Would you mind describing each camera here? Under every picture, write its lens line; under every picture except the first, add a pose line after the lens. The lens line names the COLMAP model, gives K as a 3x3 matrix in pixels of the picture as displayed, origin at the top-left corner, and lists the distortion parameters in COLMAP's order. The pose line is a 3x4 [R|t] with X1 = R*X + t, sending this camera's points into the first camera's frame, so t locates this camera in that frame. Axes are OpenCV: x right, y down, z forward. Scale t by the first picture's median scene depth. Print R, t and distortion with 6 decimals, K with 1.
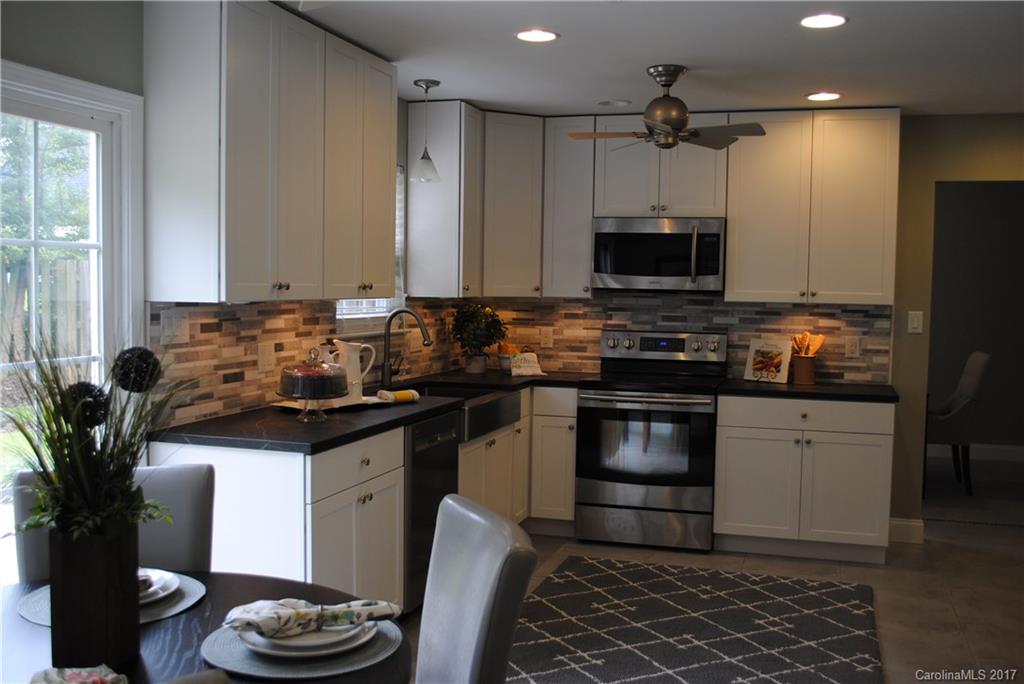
lens RADIAL K [[993.4, 0, 513.0], [0, 993.4, 344.3], [0, 0, 1]] dist [-0.076666, 0.000000]
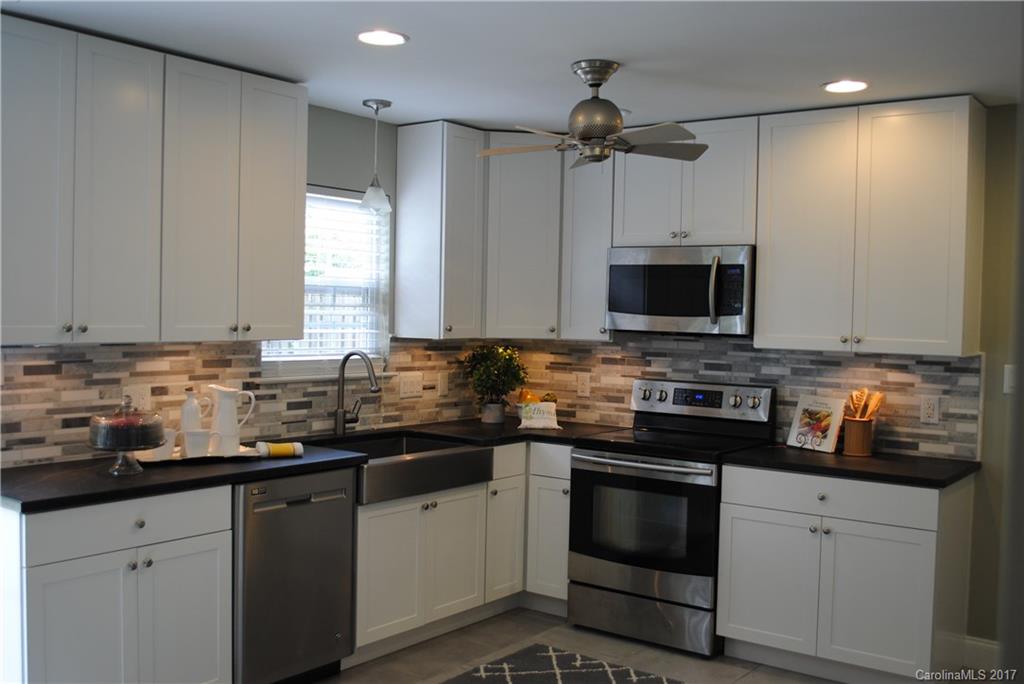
lens RADIAL K [[993.4, 0, 511.8], [0, 993.4, 344.2], [0, 0, 1]] dist [-0.076666, 0.000000]
pose [[0.941356, 0.015690, -0.337051, 0.311928], [-0.026522, 0.999268, -0.027557, -0.019513], [0.336372, 0.034881, 0.941083, 0.179084]]
